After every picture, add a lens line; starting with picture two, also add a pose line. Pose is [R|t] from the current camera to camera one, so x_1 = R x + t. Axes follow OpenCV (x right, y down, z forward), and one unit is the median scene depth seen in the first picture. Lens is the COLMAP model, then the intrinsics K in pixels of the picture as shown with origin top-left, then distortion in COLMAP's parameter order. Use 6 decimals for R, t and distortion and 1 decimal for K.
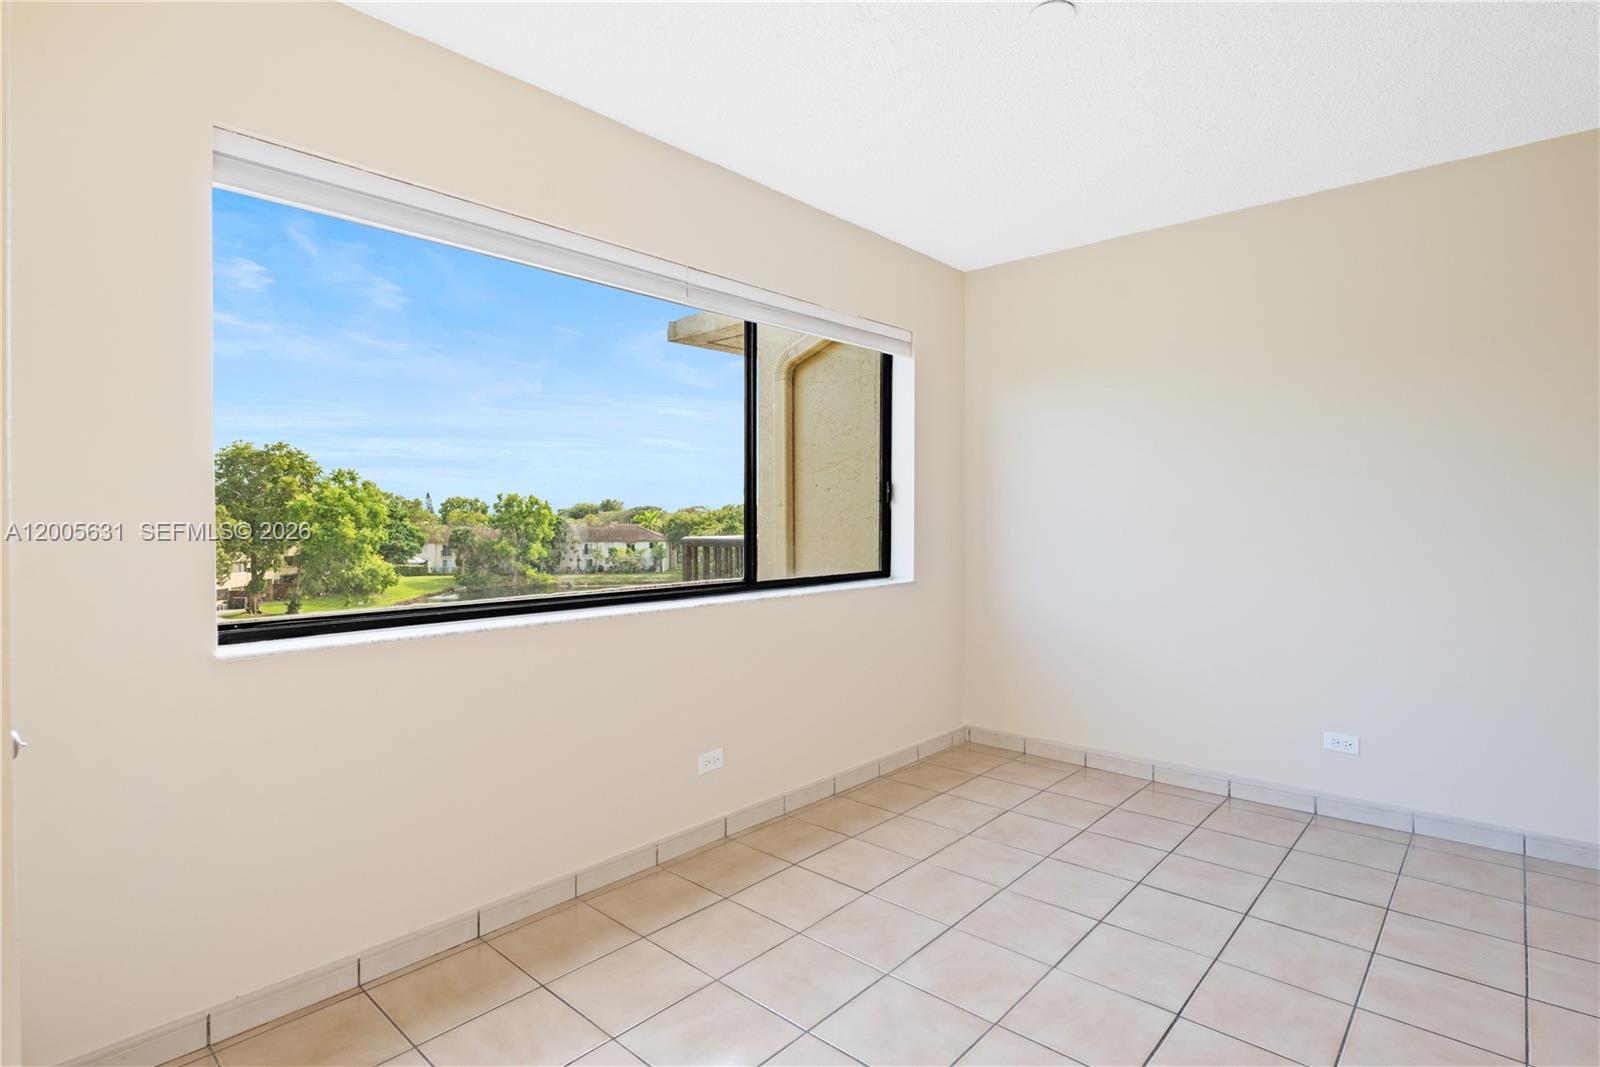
lens RADIAL K [[831.7, 0, 797.3], [0, 831.7, 531.1], [0, 0, 1]] dist [-0.018705, -0.000218]
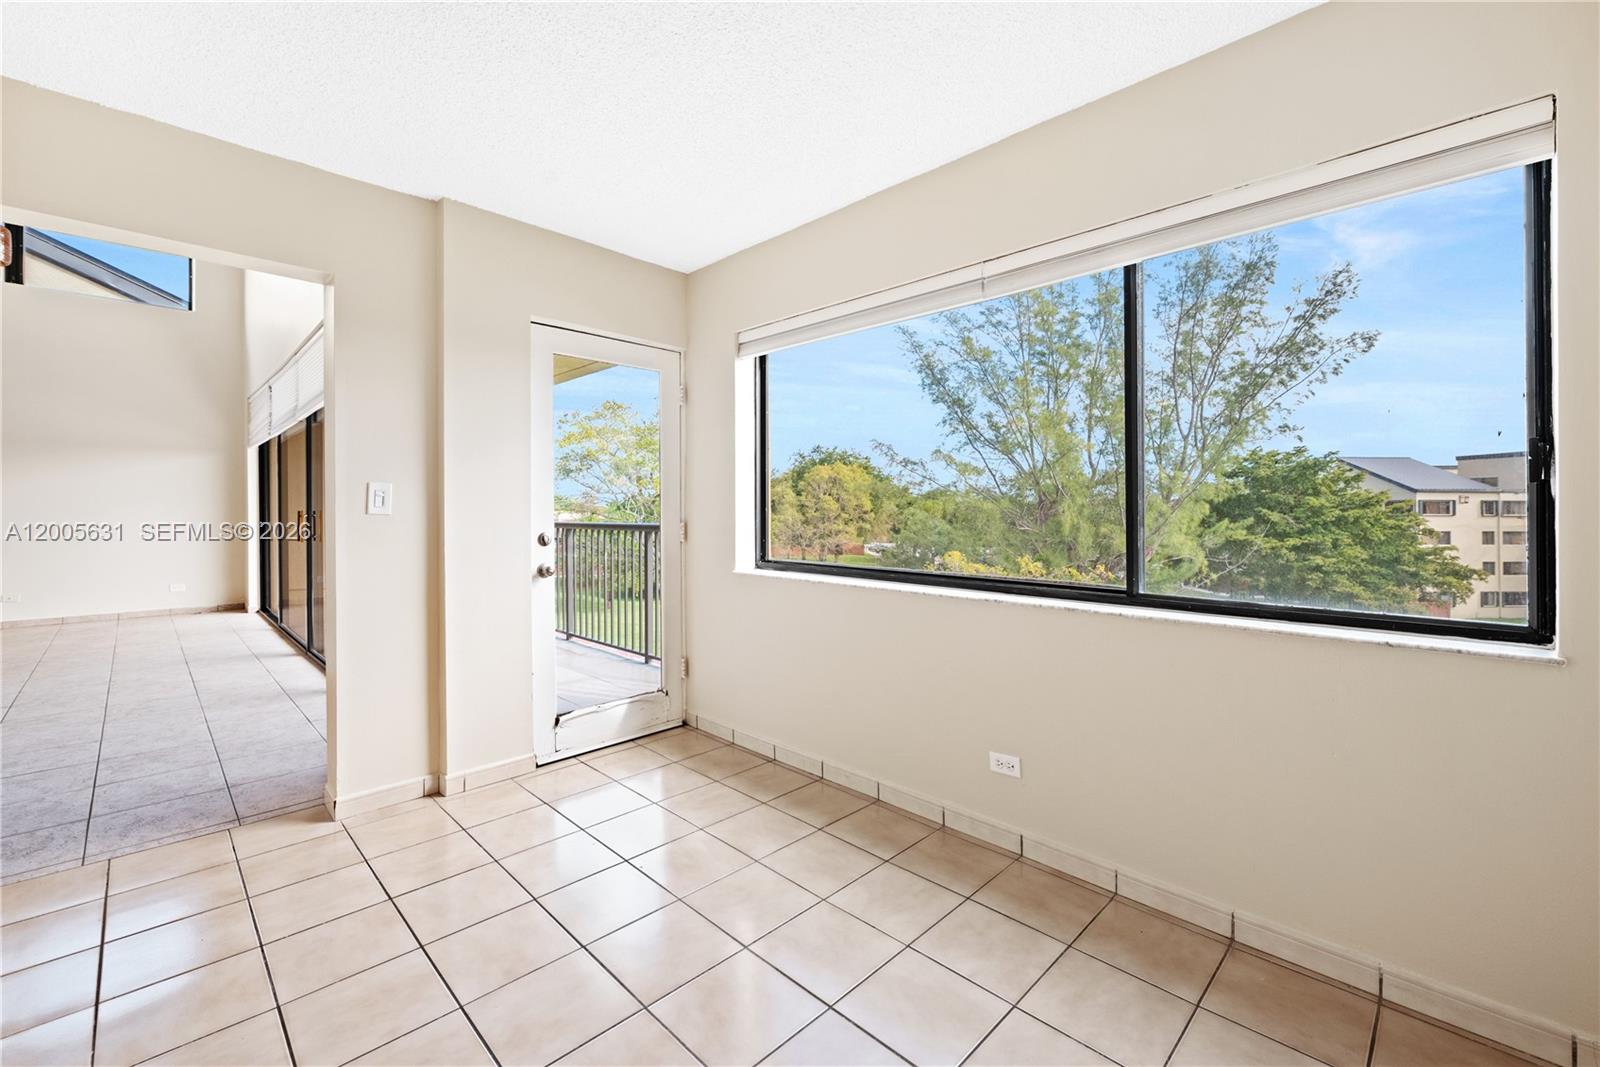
lens RADIAL K [[651.9, 0, 799.7], [0, 651.9, 523.7], [0, 0, 1]] dist [-0.012590, 0.000090]
pose [[-0.075960, 0.021102, -0.996888, 0.660959], [-0.014651, 0.999644, 0.022277, -0.015203], [0.997003, 0.016297, -0.075624, 0.816609]]
